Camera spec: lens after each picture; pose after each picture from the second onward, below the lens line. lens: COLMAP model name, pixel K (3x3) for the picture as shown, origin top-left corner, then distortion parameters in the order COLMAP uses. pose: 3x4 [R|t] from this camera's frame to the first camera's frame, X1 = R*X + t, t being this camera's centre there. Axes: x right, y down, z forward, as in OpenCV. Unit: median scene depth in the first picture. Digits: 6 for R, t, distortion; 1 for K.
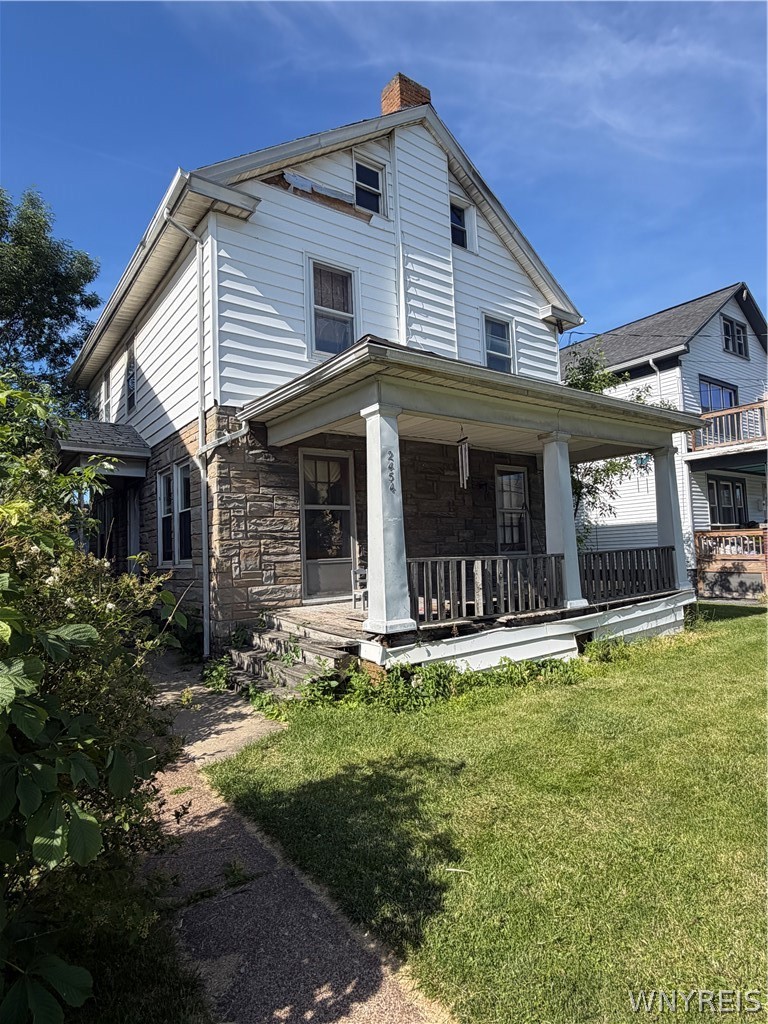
lens RADIAL K [[562.3, 0, 383.9], [0, 562.3, 509.9], [0, 0, 1]] dist [0.003024, -0.002570]
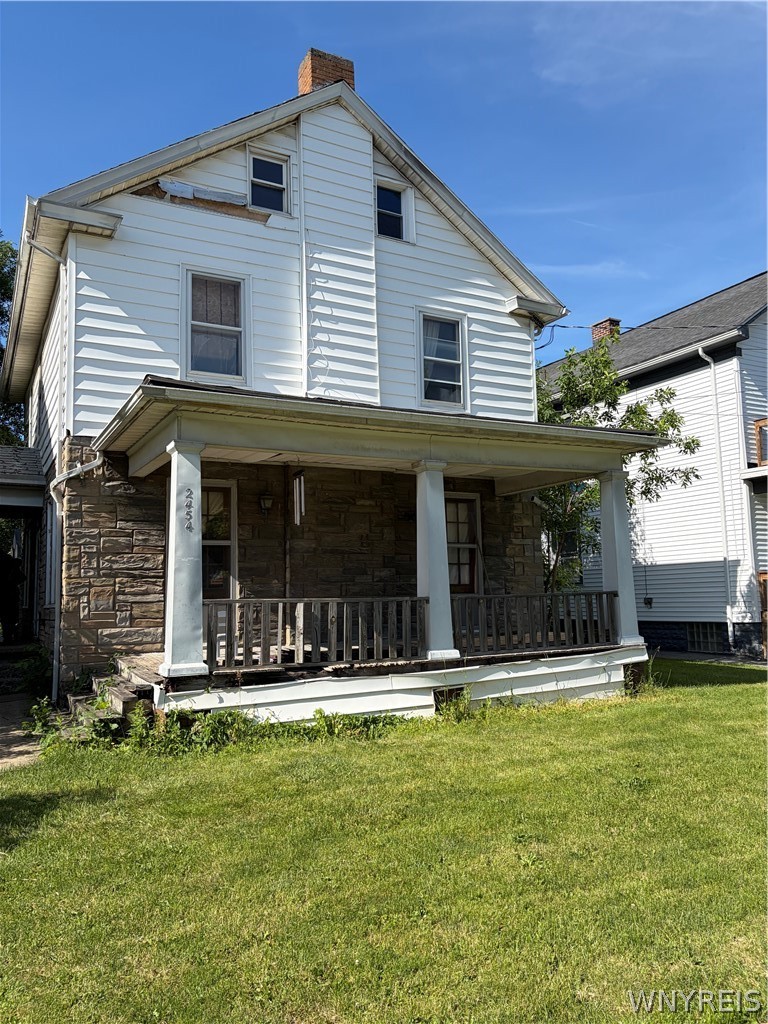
lens RADIAL K [[765.0, 0, 387.6], [0, 765.0, 506.5], [0, 0, 1]] dist [0.041772, -0.024709]
pose [[0.988919, -0.001694, -0.148449, 0.389124], [-0.003888, 0.999296, -0.037303, -0.018204], [0.148408, 0.037466, 0.988216, -0.183270]]
